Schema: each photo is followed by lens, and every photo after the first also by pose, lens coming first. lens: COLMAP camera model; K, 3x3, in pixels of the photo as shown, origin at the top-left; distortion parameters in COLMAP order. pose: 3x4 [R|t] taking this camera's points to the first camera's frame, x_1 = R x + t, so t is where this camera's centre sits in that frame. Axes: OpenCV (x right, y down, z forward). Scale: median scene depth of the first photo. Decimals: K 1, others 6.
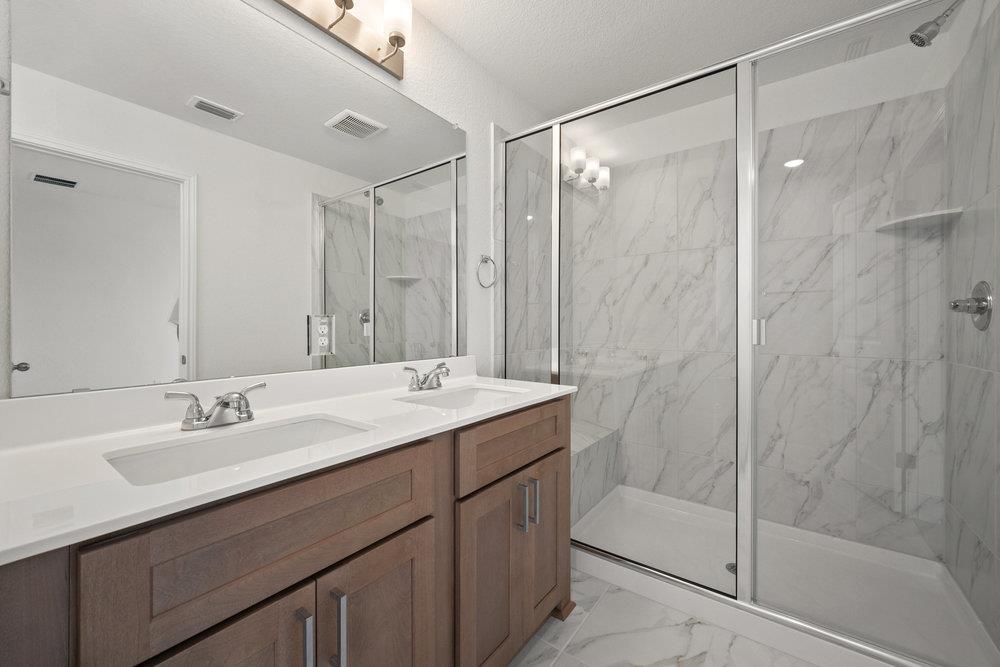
lens RADIAL K [[397.6, 0, 500.0], [0, 397.6, 327.1], [0, 0, 1]] dist [-0.002820, -0.000867]
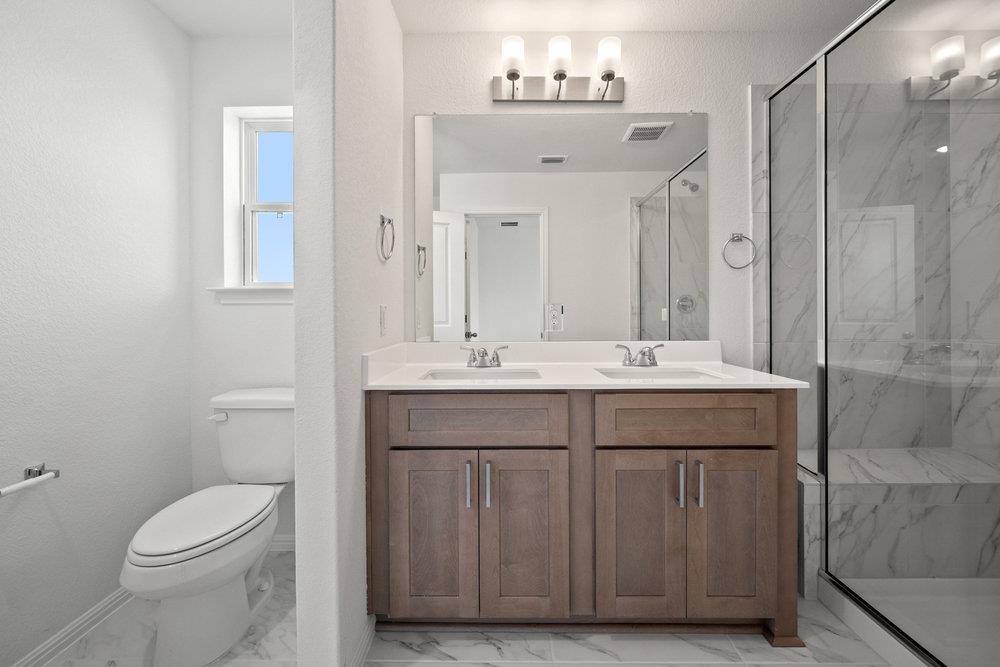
lens RADIAL K [[397.6, 0, 495.2], [0, 397.6, 316.8], [0, 0, 1]] dist [-0.002820, -0.000867]
pose [[0.582036, 0.003069, -0.813157, 0.390108], [0.003562, 0.999974, 0.006323, 0.005165], [0.813155, -0.006577, 0.582010, 0.000427]]
